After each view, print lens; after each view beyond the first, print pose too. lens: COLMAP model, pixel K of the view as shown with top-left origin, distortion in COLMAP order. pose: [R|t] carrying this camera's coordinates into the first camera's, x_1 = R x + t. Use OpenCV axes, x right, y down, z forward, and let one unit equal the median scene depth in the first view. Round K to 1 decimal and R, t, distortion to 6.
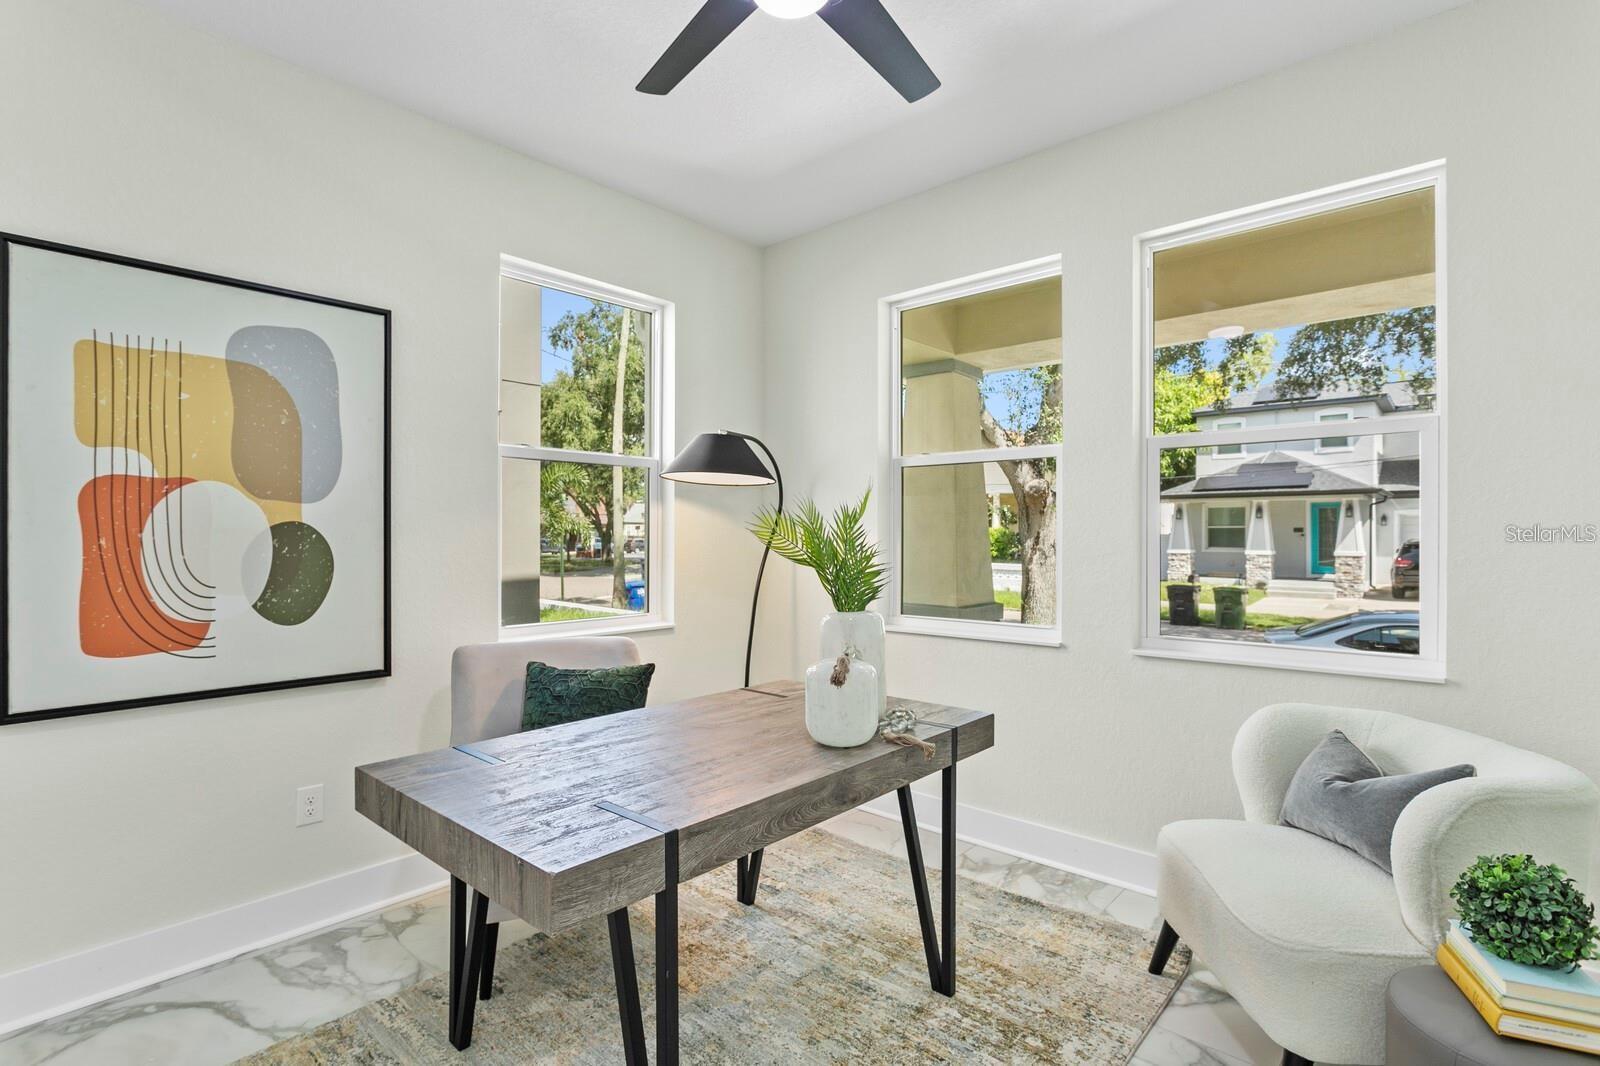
lens RADIAL K [[757.3, 0, 801.9], [0, 757.3, 543.4], [0, 0, 1]] dist [-0.015756, 0.000349]
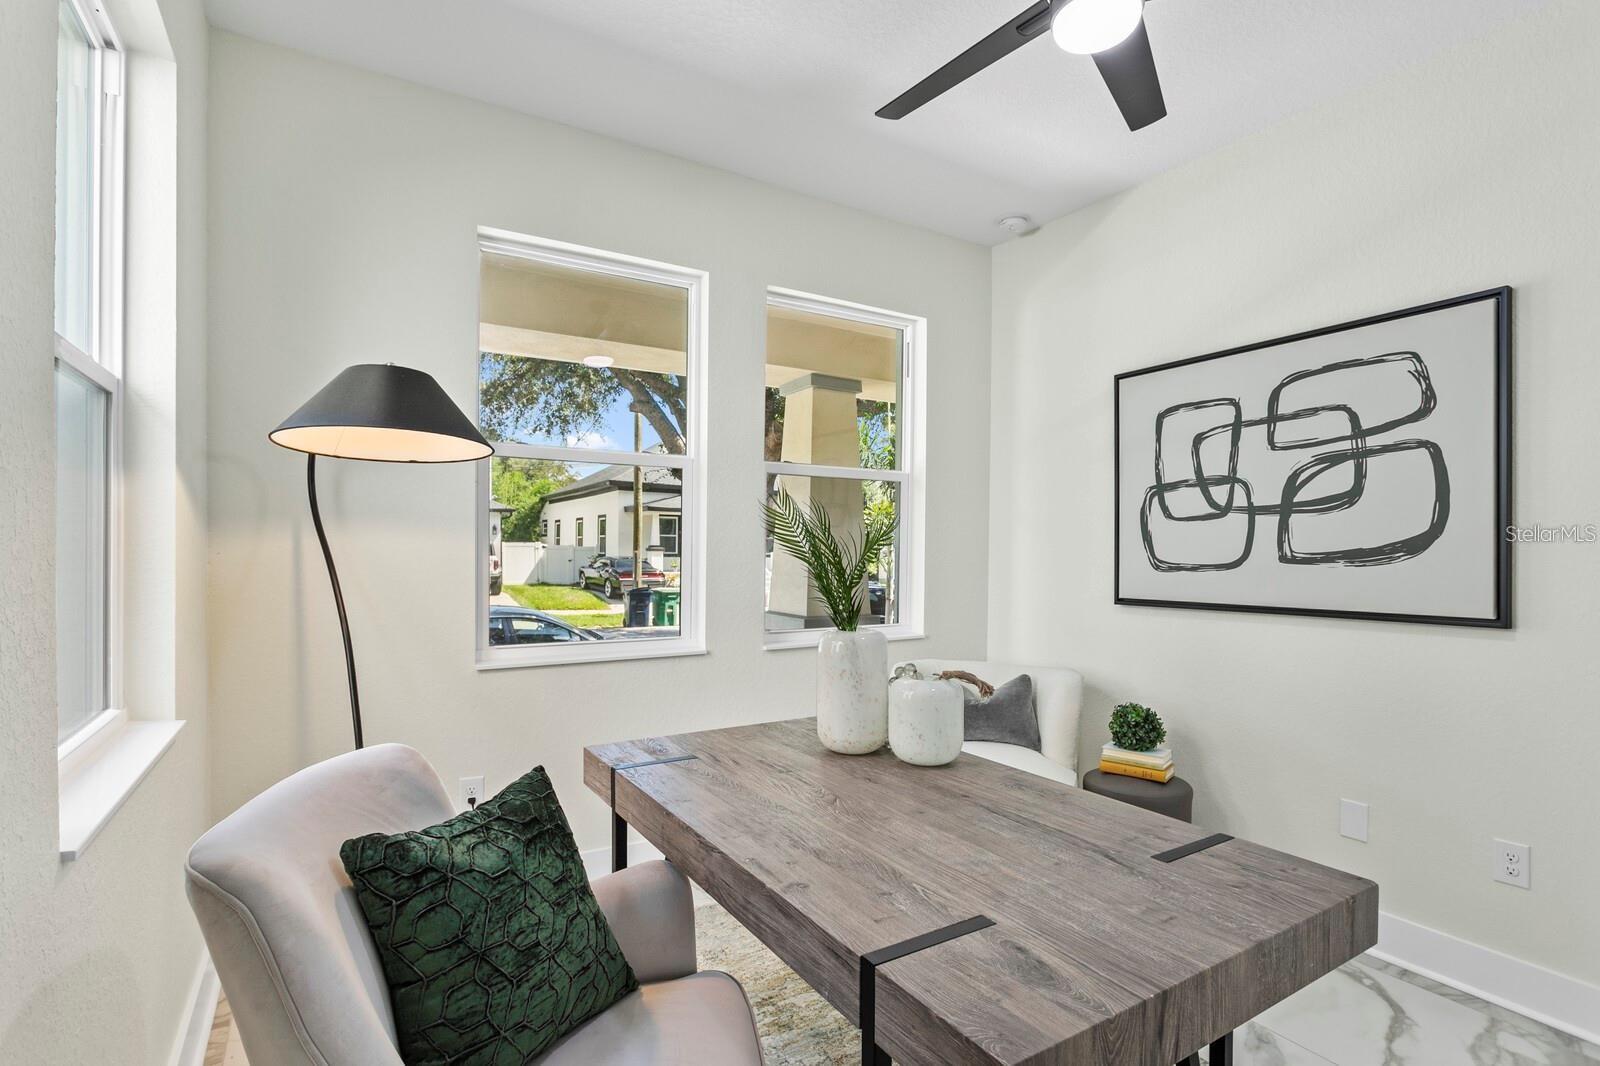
lens RADIAL K [[771.6, 0, 776.7], [0, 771.6, 537.6], [0, 0, 1]] dist [-0.005286, 0.000316]
pose [[0.319422, 0.004329, 0.947603, -0.694007], [0.011279, 0.999901, -0.008370, -0.014014], [-0.947546, 0.013361, 0.319341, 0.627326]]
